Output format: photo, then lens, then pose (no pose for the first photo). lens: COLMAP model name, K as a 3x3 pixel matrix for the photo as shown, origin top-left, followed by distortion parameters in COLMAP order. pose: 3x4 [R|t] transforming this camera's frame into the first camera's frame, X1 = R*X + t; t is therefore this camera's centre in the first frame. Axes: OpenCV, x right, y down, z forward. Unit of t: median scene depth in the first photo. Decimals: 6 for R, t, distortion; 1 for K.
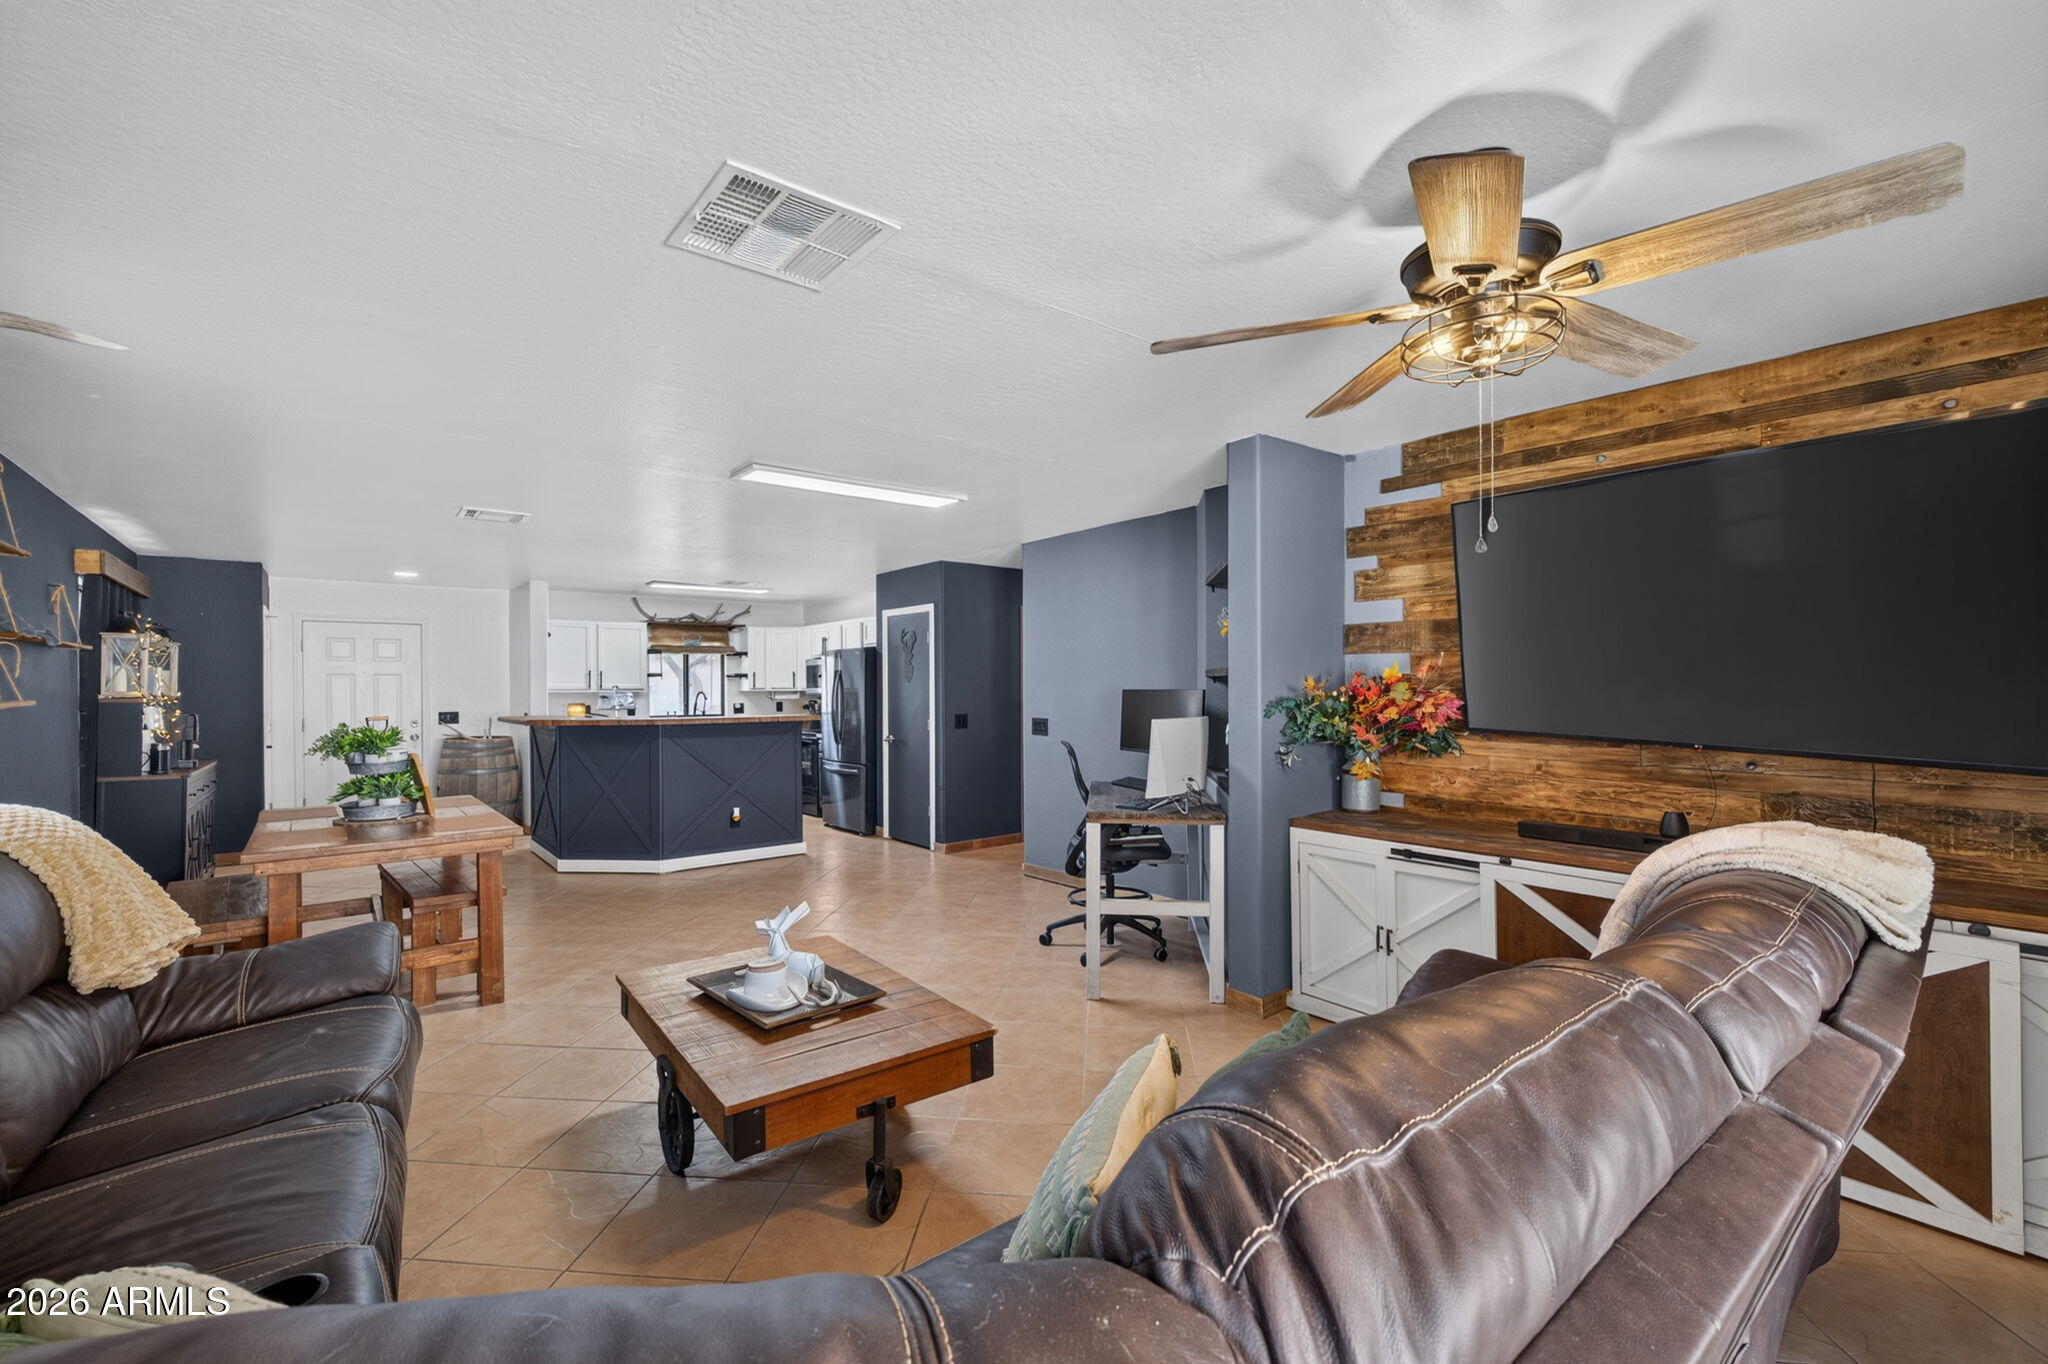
lens RADIAL K [[867.3, 0, 1023.5], [0, 867.3, 689.9], [0, 0, 1]] dist [-0.011804, -0.000062]
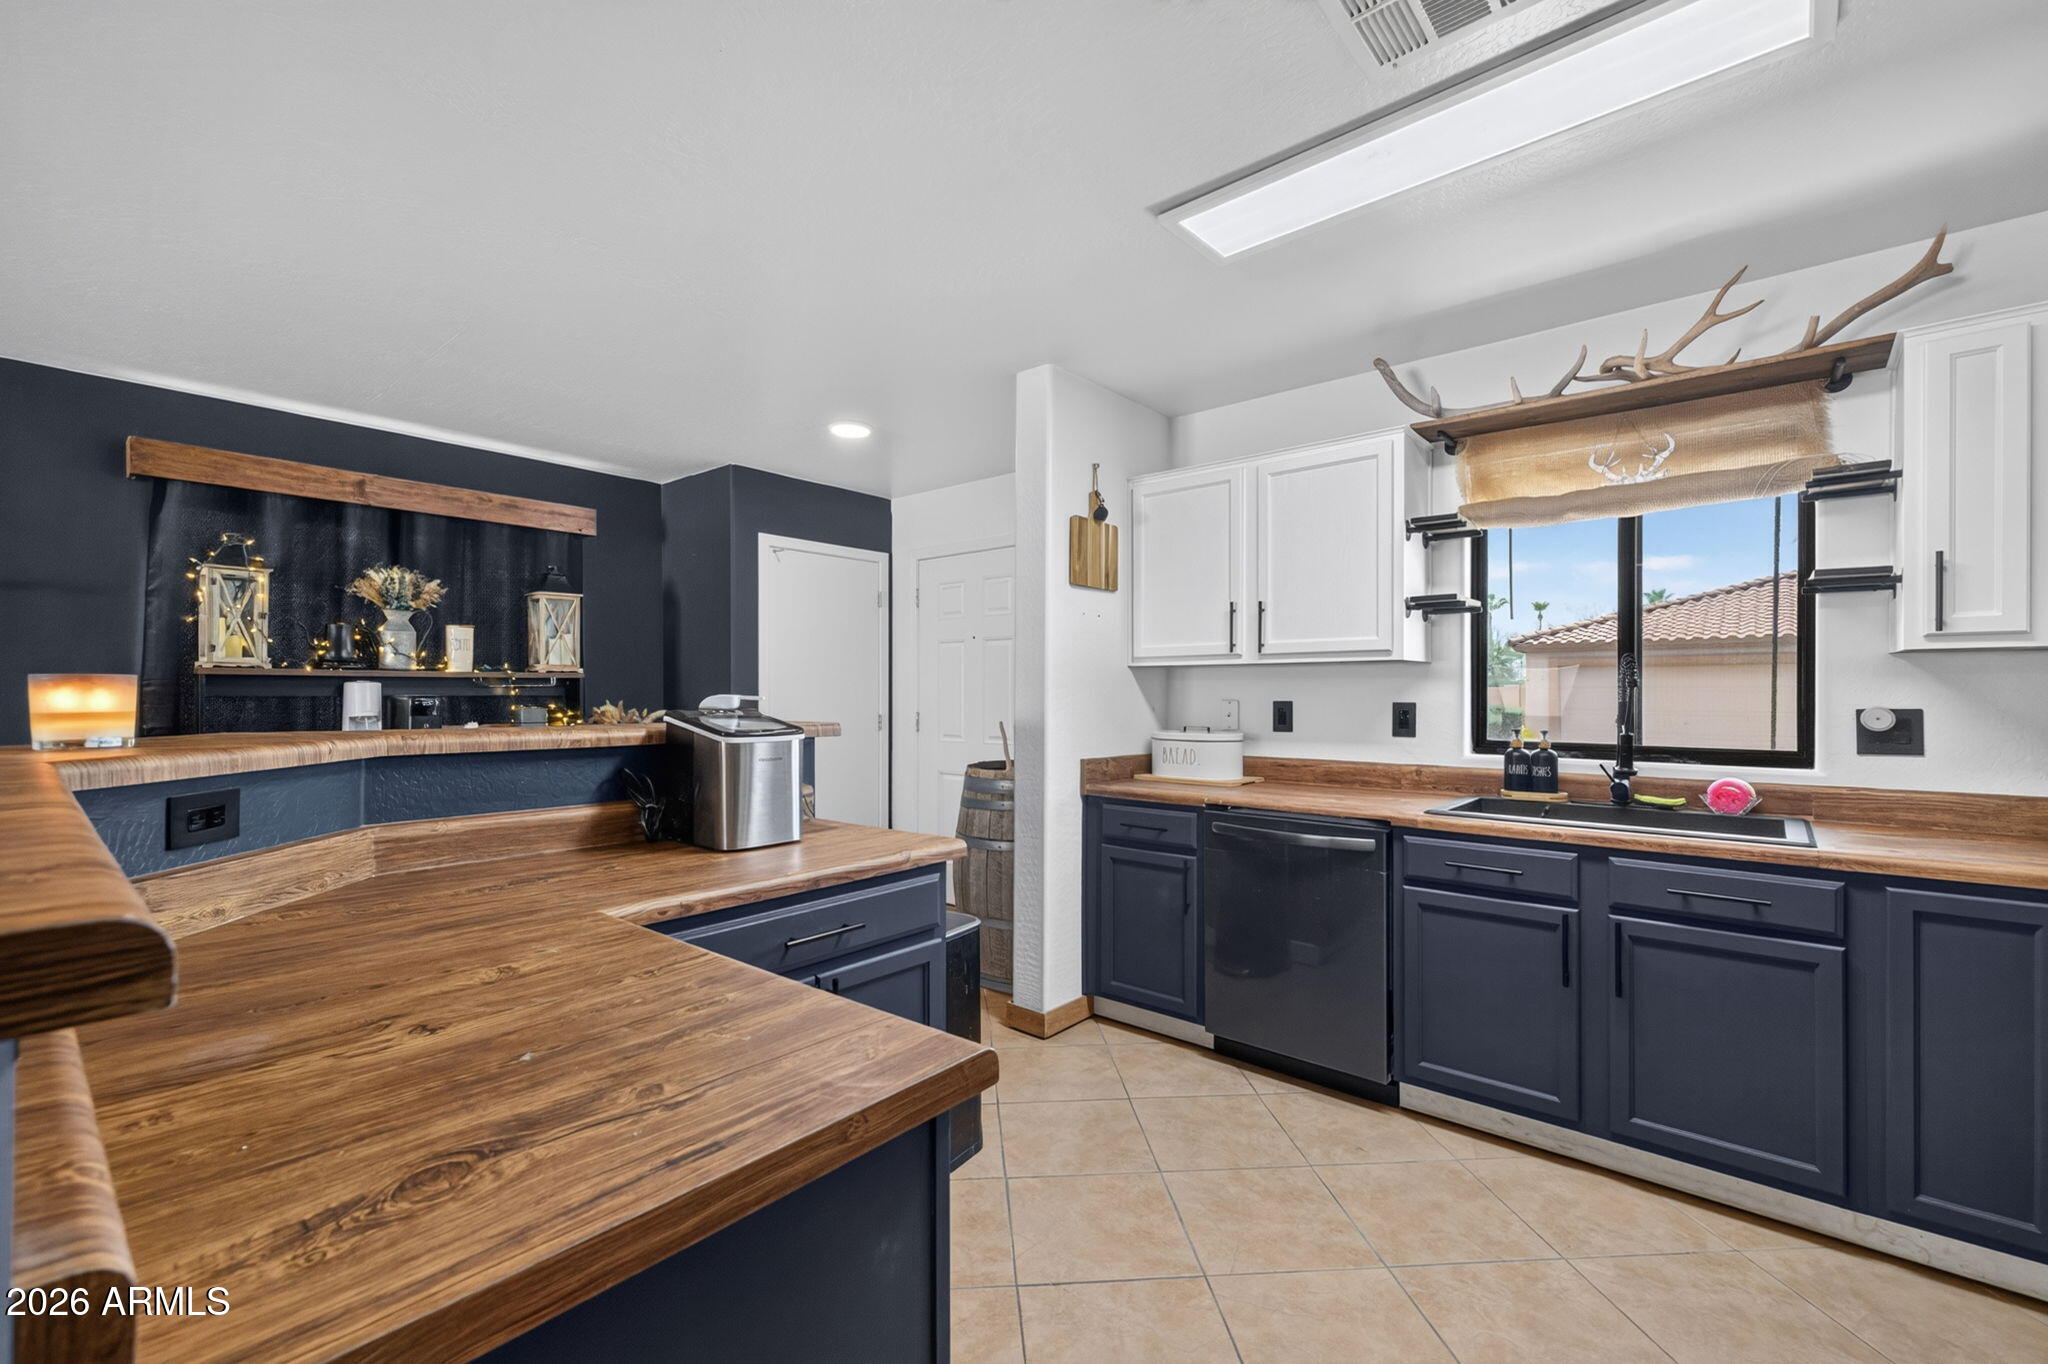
lens RADIAL K [[867.3, 0, 1012.2], [0, 867.3, 683.6], [0, 0, 1]] dist [-0.011804, -0.000062]
pose [[0.171420, -0.004280, -0.985189, -0.154719], [-0.002420, 0.999986, -0.004765, 0.011152], [0.985195, 0.003201, 0.171407, 0.753616]]
